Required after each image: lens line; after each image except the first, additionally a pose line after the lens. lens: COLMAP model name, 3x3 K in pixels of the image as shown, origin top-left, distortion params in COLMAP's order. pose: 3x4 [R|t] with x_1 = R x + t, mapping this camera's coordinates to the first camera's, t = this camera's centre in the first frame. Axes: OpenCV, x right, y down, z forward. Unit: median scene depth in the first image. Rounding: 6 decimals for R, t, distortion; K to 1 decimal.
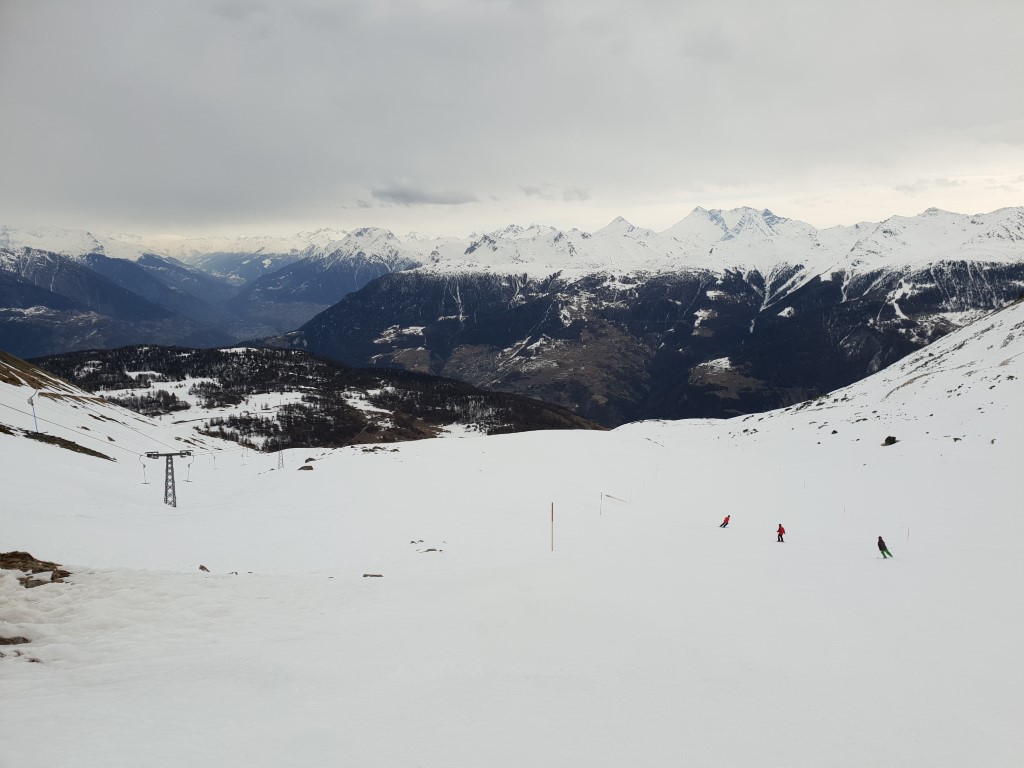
lens RADIAL K [[792.8, 0, 512.0], [0, 792.8, 384.0], [0, 0, 1]] dist [-0.028392, 0.001958]
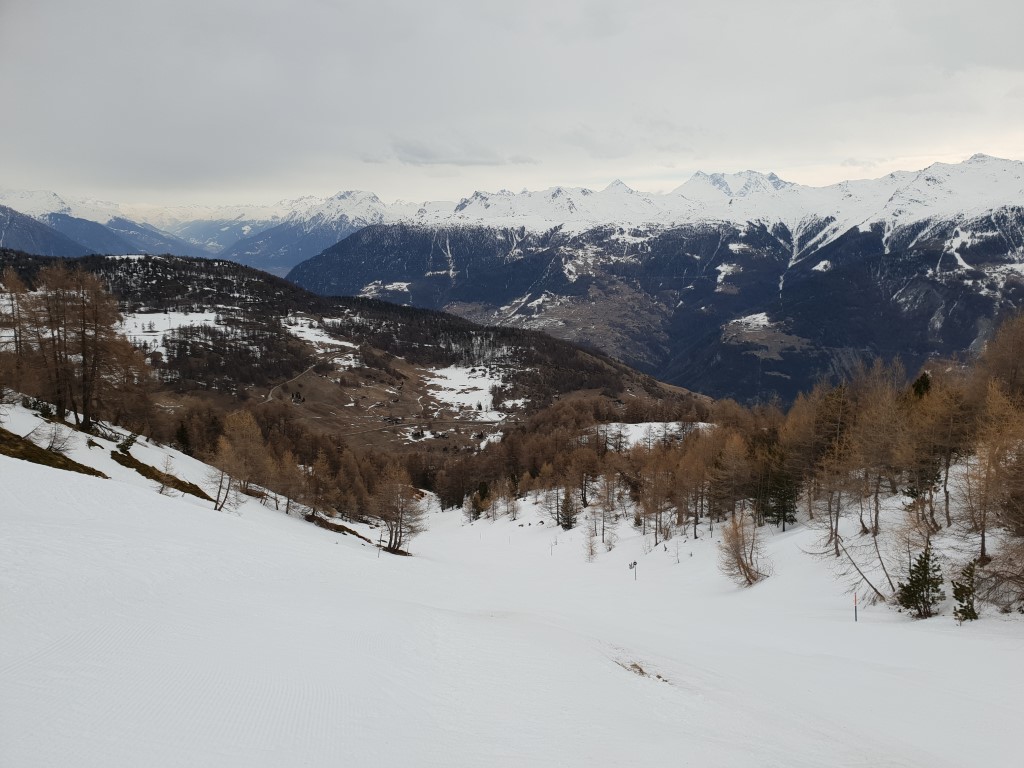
lens RADIAL K [[807.5, 0, 512.0], [0, 807.5, 384.0], [0, 0, 1]] dist [-0.115478, 0.145125]
pose [[0.999873, 0.004466, 0.015296, -0.010764], [-0.004916, 0.999553, 0.029482, 0.014771], [-0.015158, -0.029553, 0.999448, 0.105479]]
